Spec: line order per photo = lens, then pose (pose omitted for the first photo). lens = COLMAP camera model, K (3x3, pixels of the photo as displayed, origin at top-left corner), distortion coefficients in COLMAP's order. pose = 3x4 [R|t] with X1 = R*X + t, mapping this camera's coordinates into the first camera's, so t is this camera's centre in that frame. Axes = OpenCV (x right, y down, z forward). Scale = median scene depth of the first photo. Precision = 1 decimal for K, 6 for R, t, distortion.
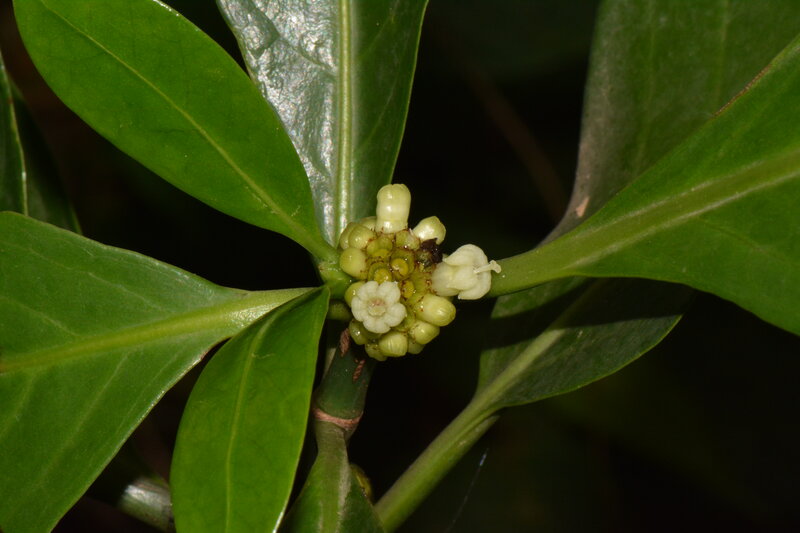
lens RADIAL K [[5731.6, 0, 400.0], [0, 5731.6, 266.3], [0, 0, 1]] dist [-0.262712, 0.000000]
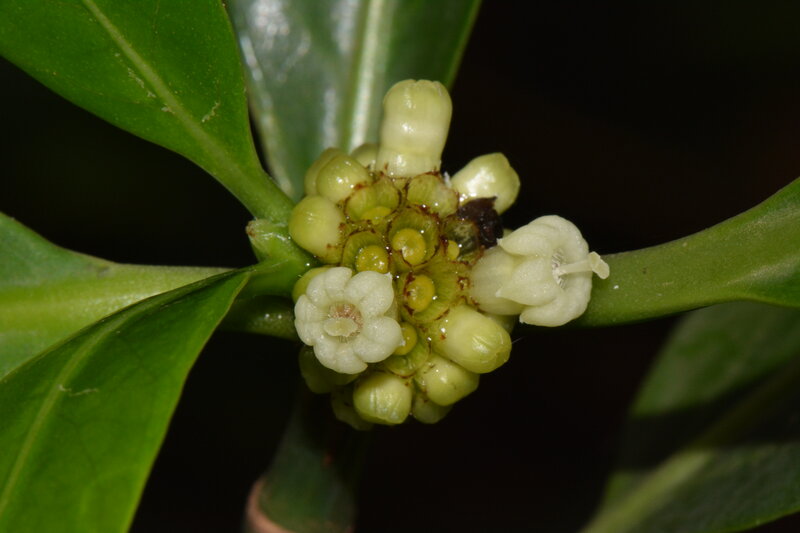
lens RADIAL K [[5731.6, 0, 400.1], [0, 5731.6, 266.9], [0, 0, 1]] dist [-0.262712, 0.000000]
pose [[0.976852, 0.105104, -0.186314, 0.092106], [-0.106775, 0.994283, 0.001072, 0.001486], [0.185361, 0.018846, 0.982490, 0.510990]]
